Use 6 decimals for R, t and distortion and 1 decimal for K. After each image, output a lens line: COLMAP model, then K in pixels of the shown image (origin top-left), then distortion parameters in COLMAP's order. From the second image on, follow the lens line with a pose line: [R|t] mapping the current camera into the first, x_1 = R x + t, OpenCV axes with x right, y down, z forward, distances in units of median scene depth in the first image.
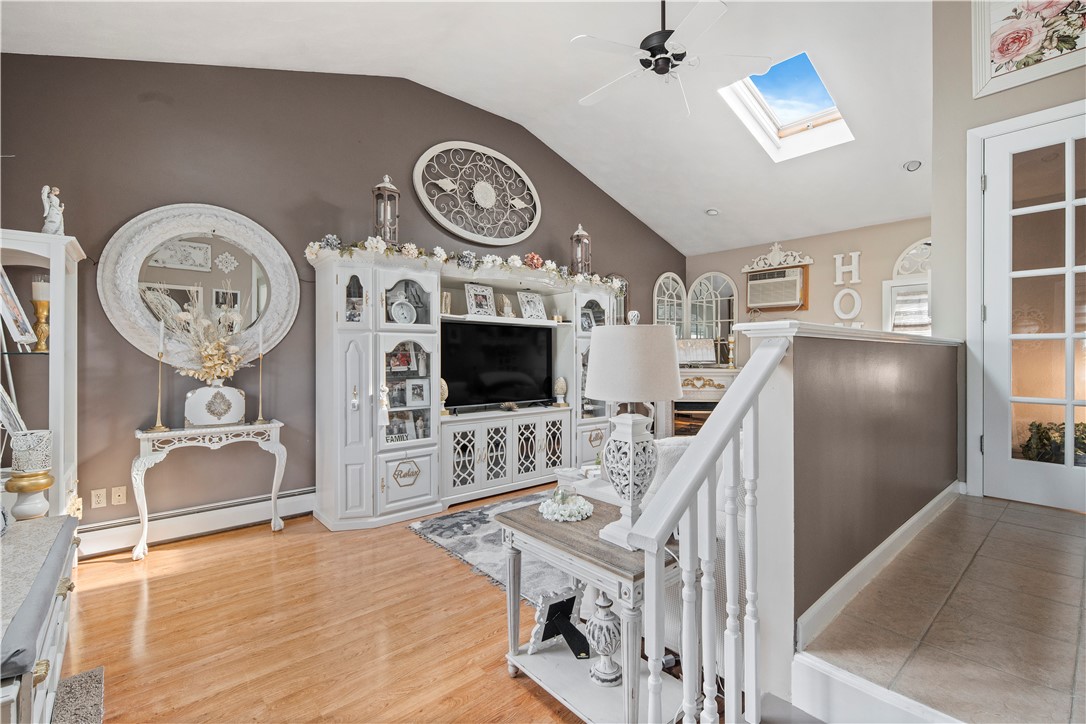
lens RADIAL K [[478.7, 0, 545.8], [0, 478.7, 356.5], [0, 0, 1]] dist [-0.011515, -0.000476]
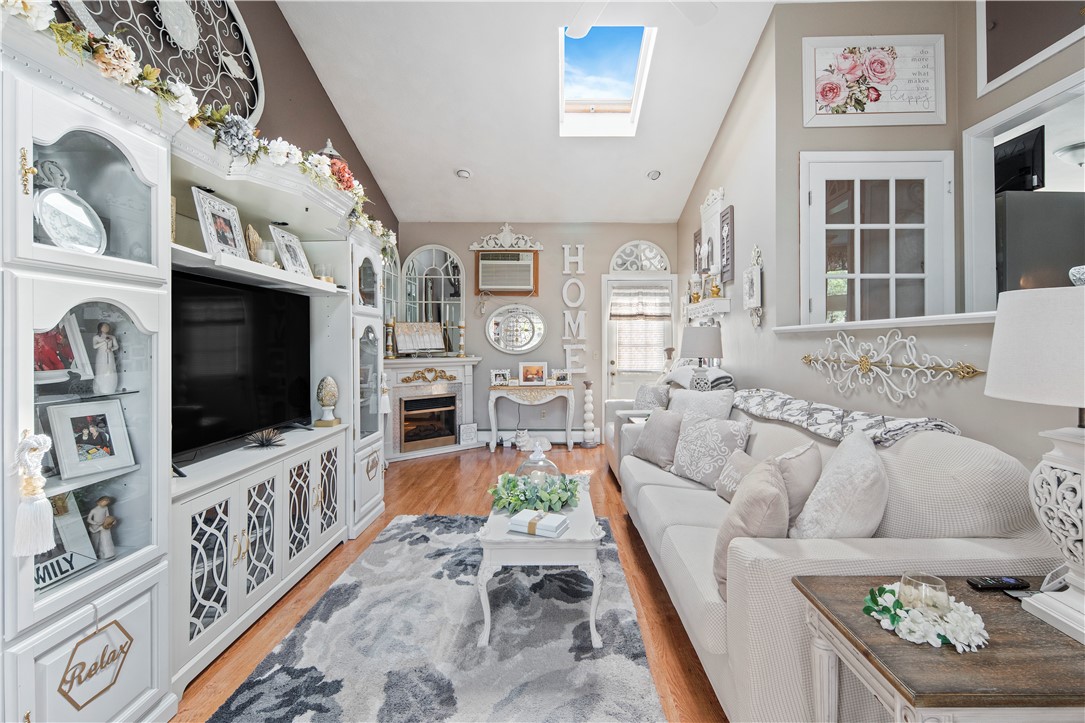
lens RADIAL K [[499.3, 0, 546.5], [0, 499.3, 338.0], [0, 0, 1]] dist [0.001968, -0.001092]
pose [[0.657882, 0.005749, 0.753099, -0.311654], [0.004689, 0.999920, -0.011730, 0.002447], [-0.753107, 0.011248, 0.657802, 0.430698]]
